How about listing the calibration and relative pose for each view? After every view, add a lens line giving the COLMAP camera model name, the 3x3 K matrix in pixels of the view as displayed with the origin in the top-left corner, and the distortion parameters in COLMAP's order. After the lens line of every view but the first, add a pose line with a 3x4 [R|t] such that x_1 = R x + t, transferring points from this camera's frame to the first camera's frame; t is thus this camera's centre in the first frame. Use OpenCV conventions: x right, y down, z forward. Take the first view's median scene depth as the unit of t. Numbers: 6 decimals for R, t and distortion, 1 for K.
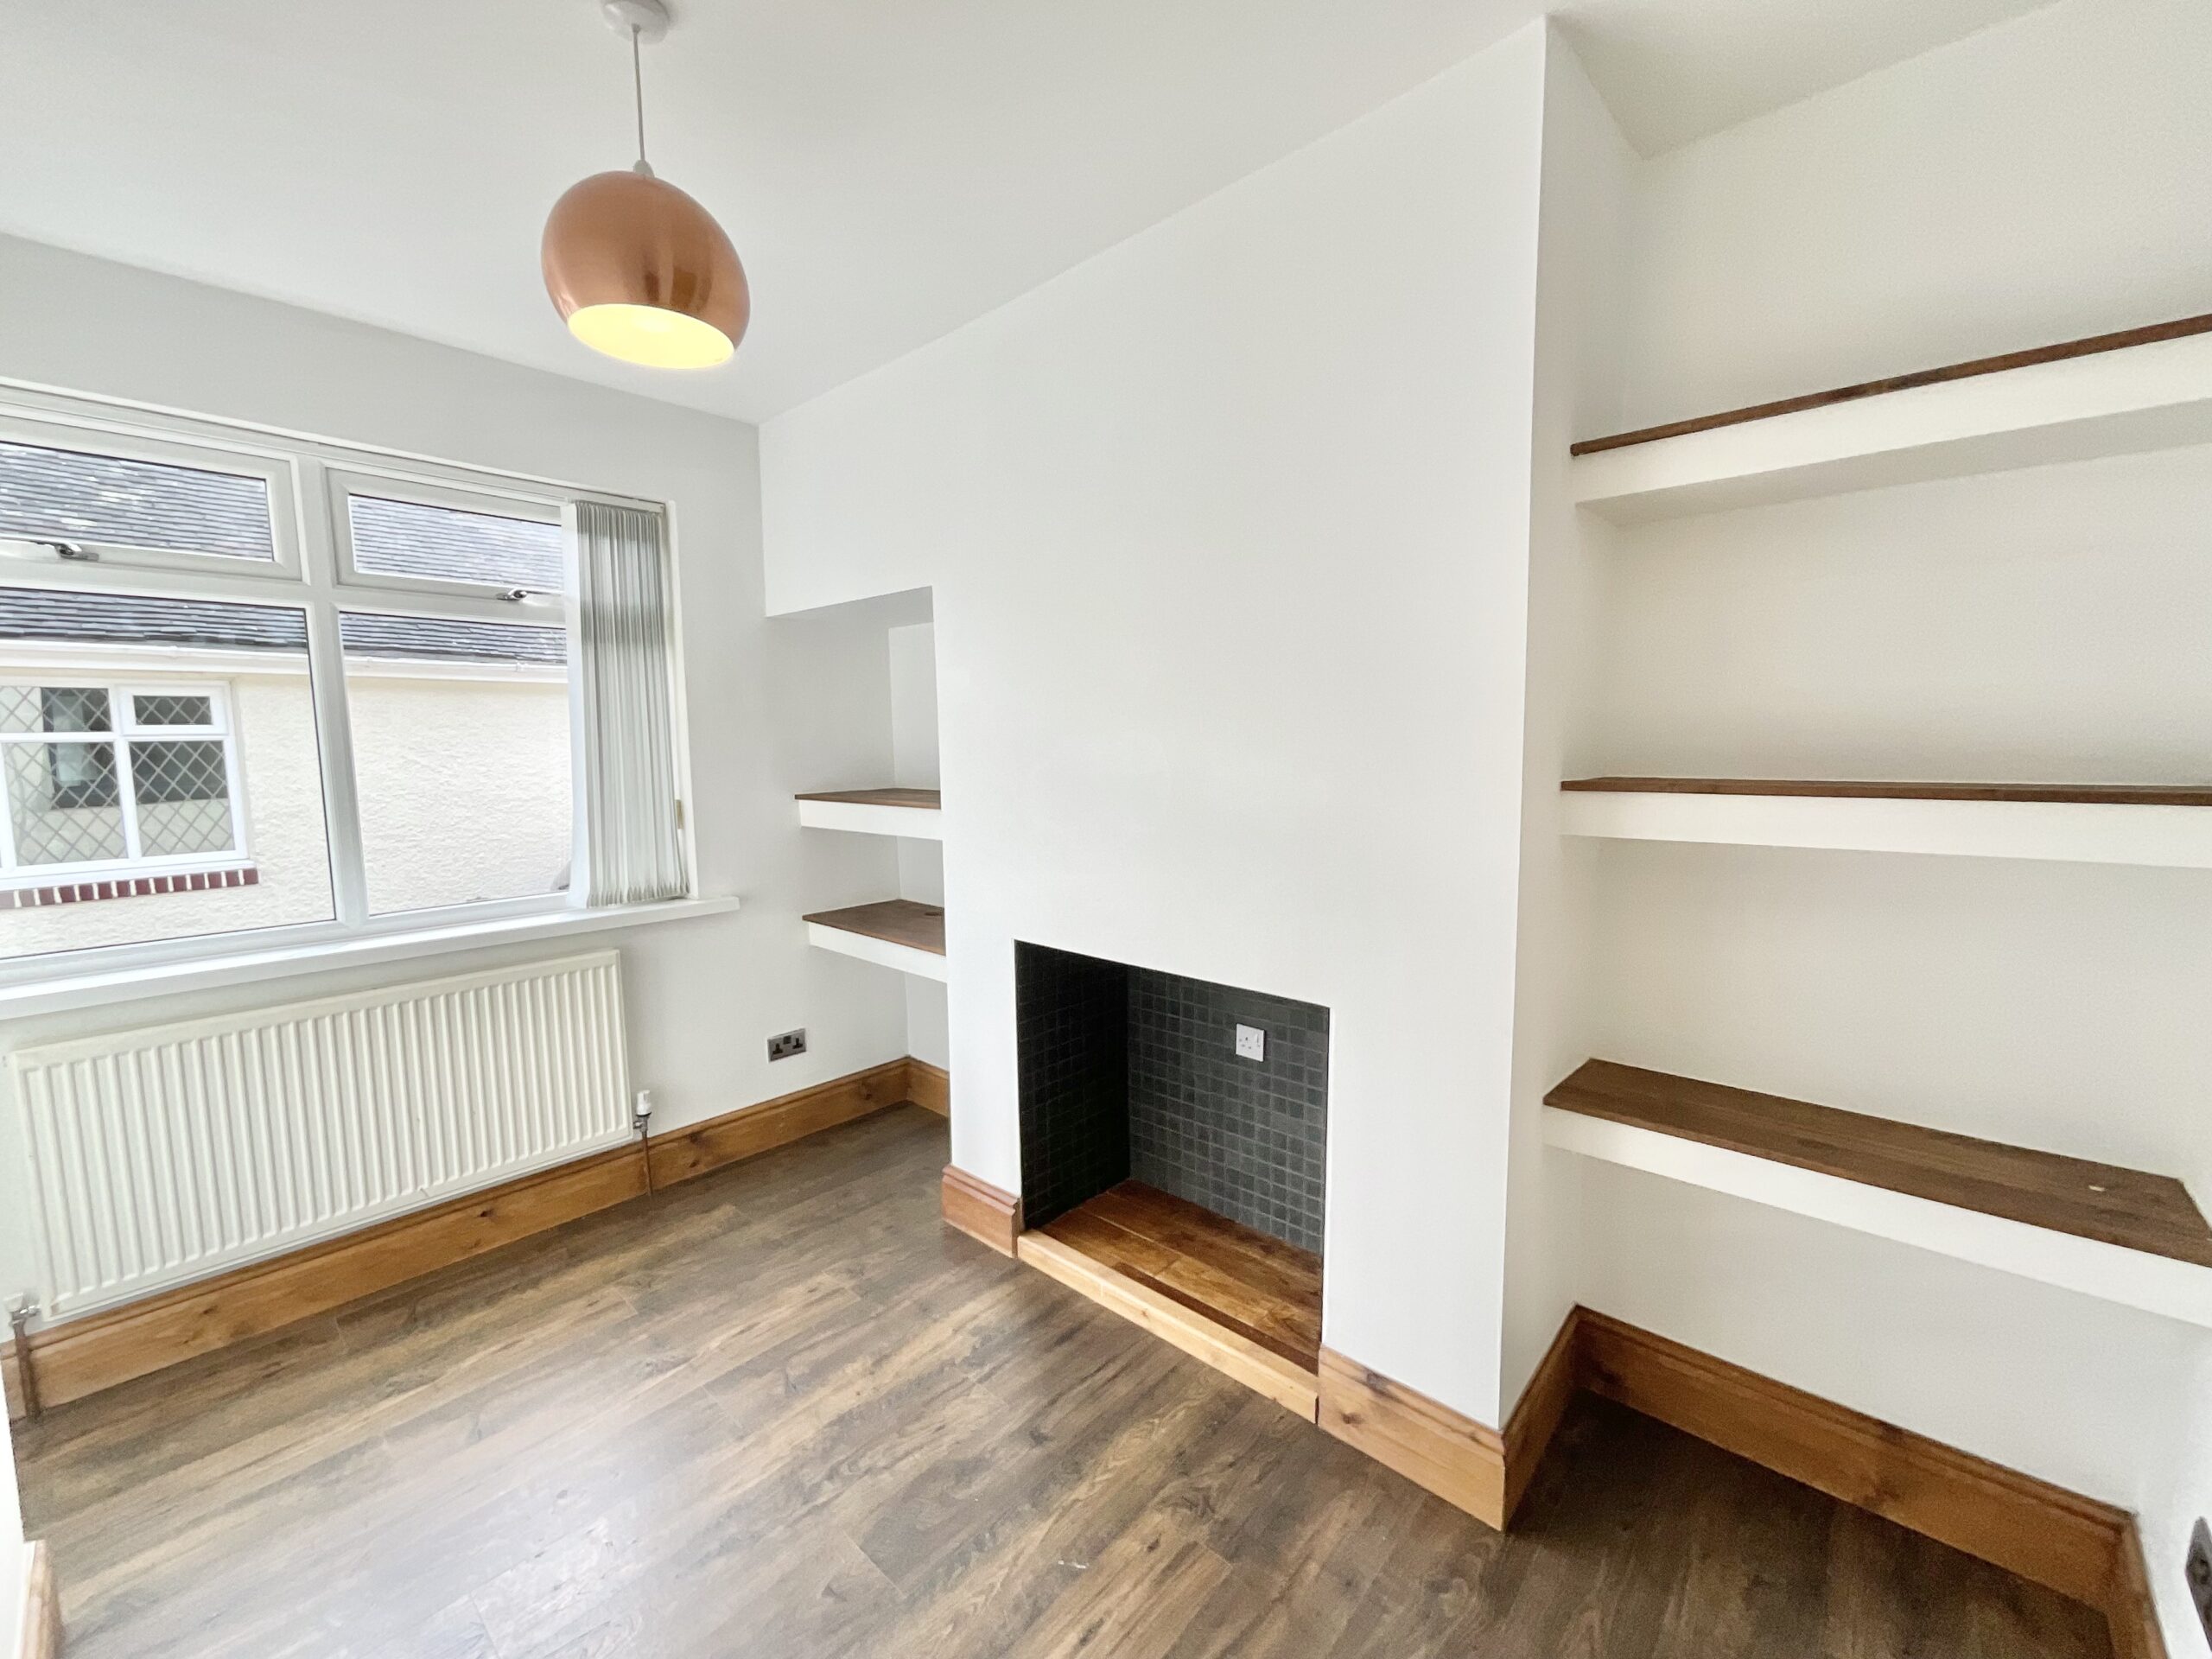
lens RADIAL K [[897.9, 0, 1110.4], [0, 897.9, 827.4], [0, 0, 1]] dist [-0.005867, 0.001516]
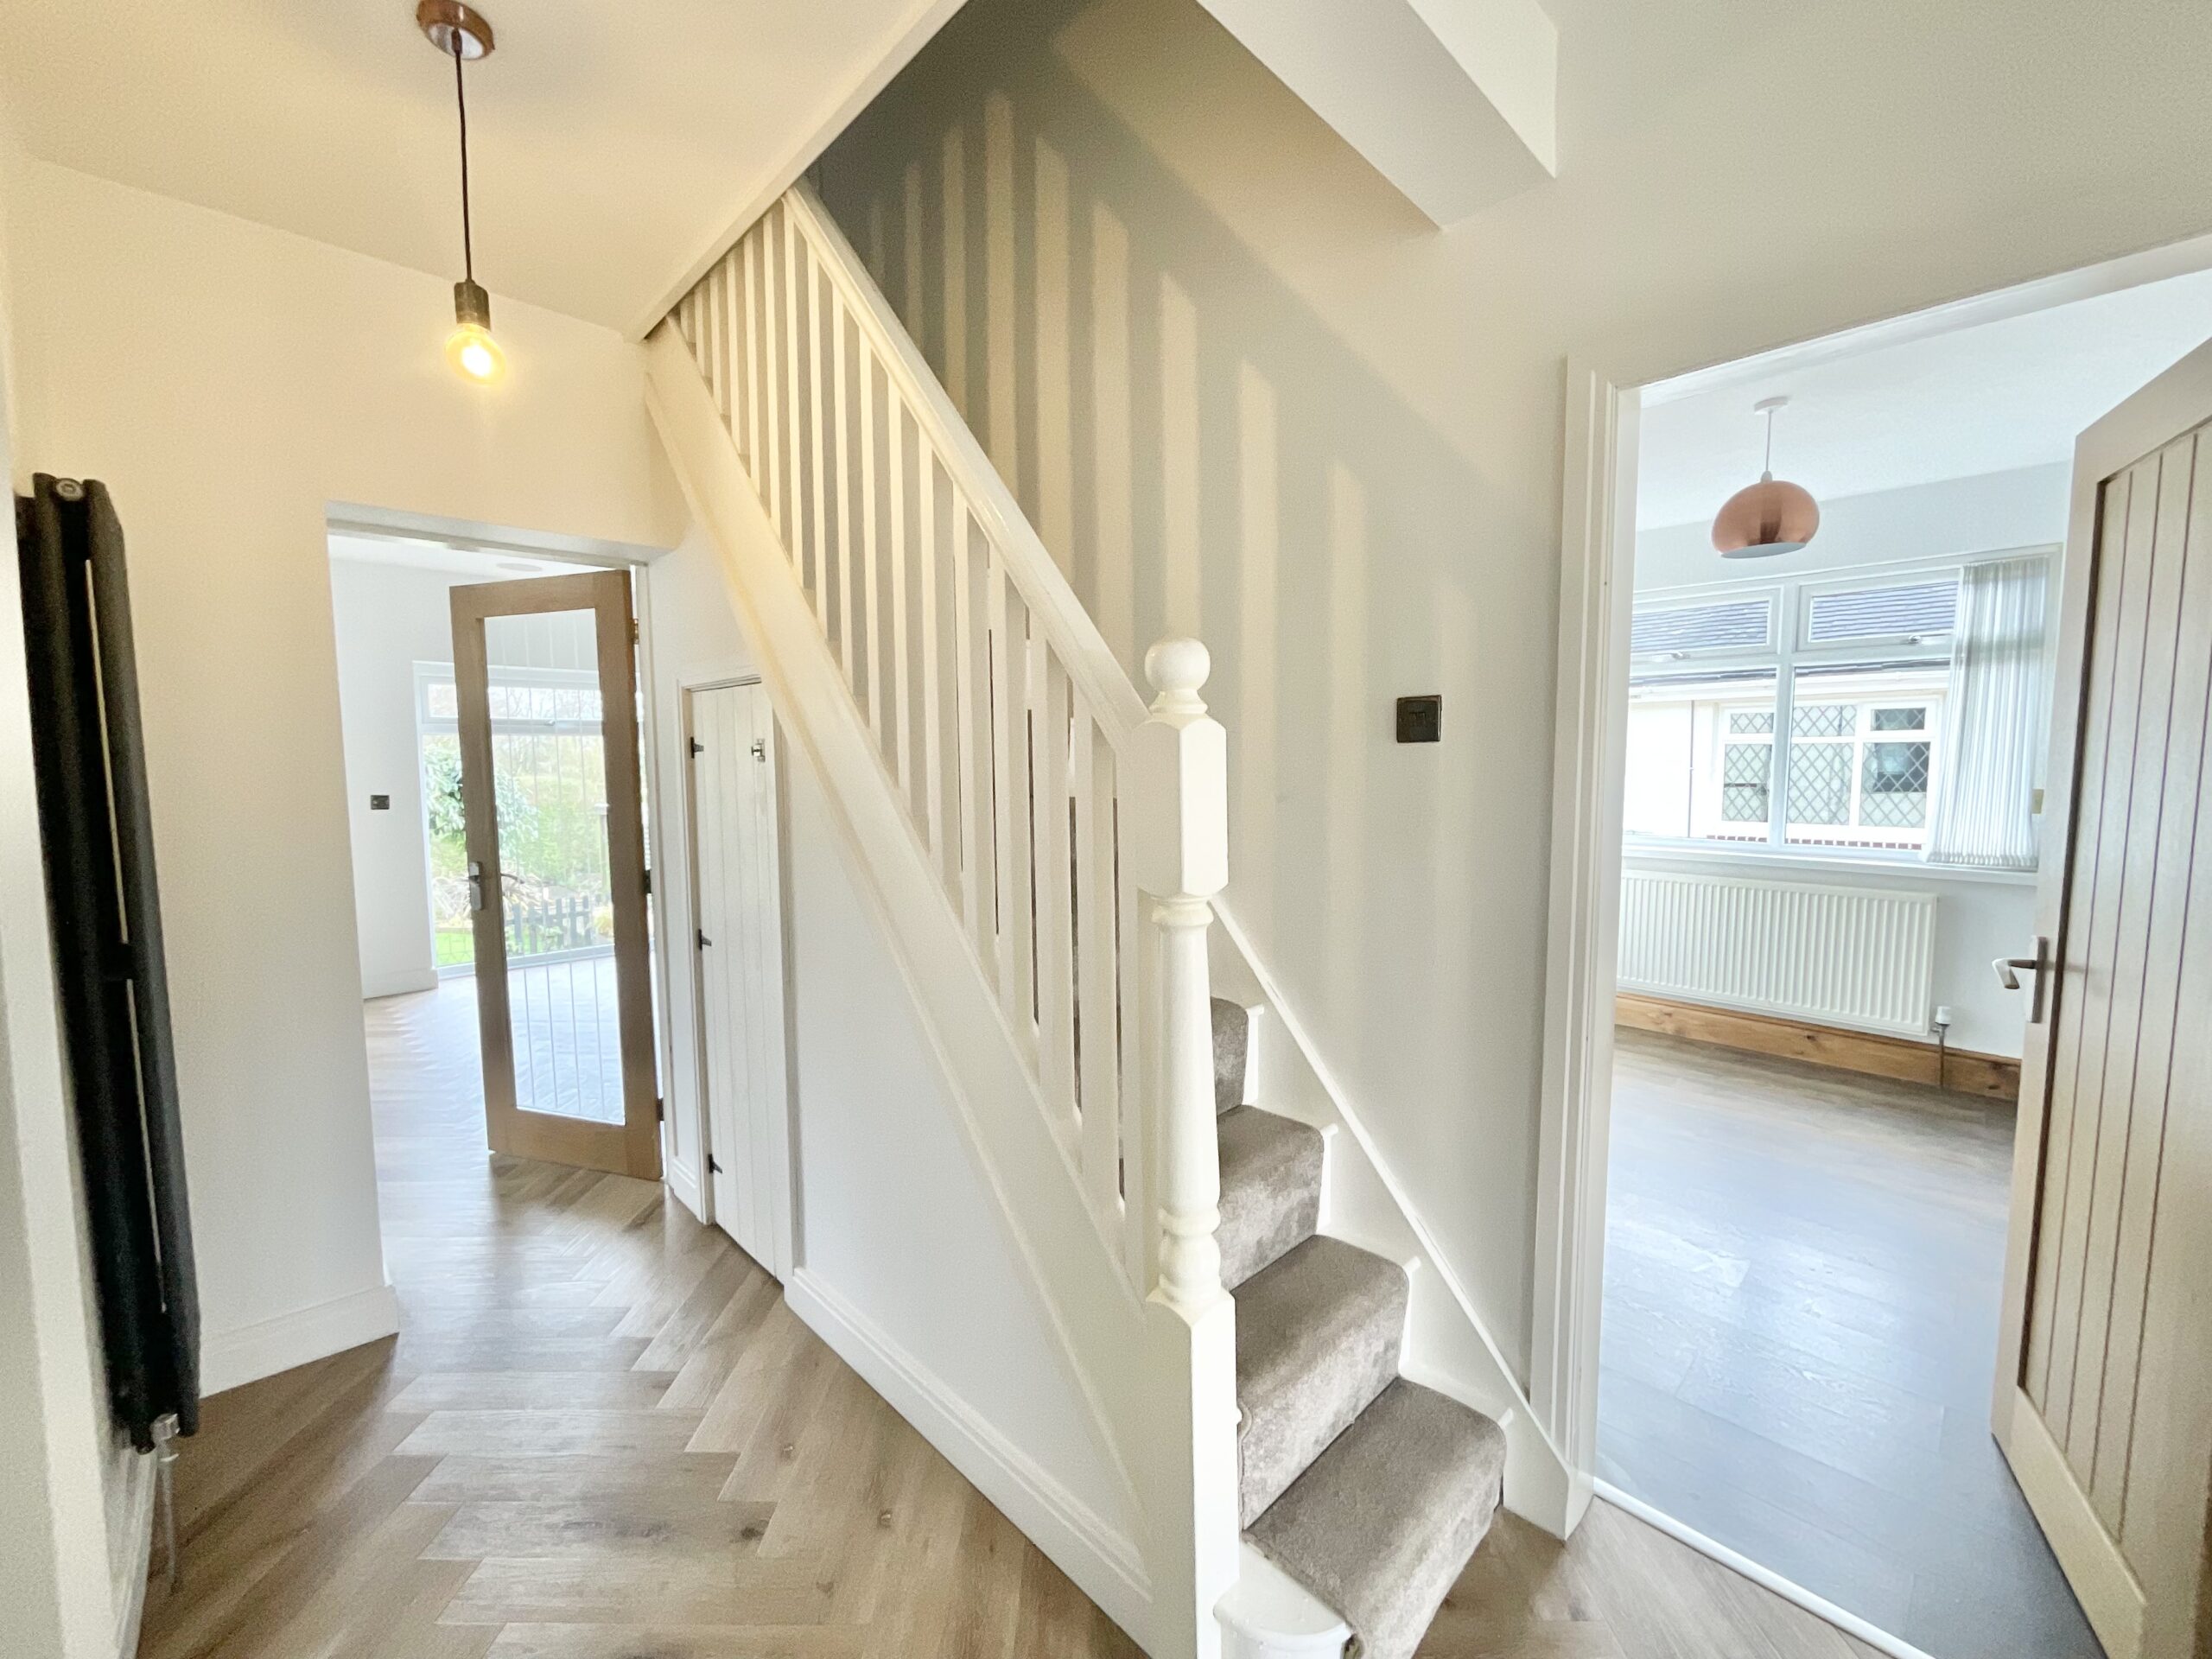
lens RADIAL K [[897.9, 0, 1109.6], [0, 897.9, 828.8], [0, 0, 1]] dist [-0.005867, 0.001516]
pose [[-0.063439, 0.092367, -0.993702, 0.833648], [-0.093203, 0.990808, 0.098048, 0.020923], [0.993624, 0.098836, -0.054247, -0.170779]]
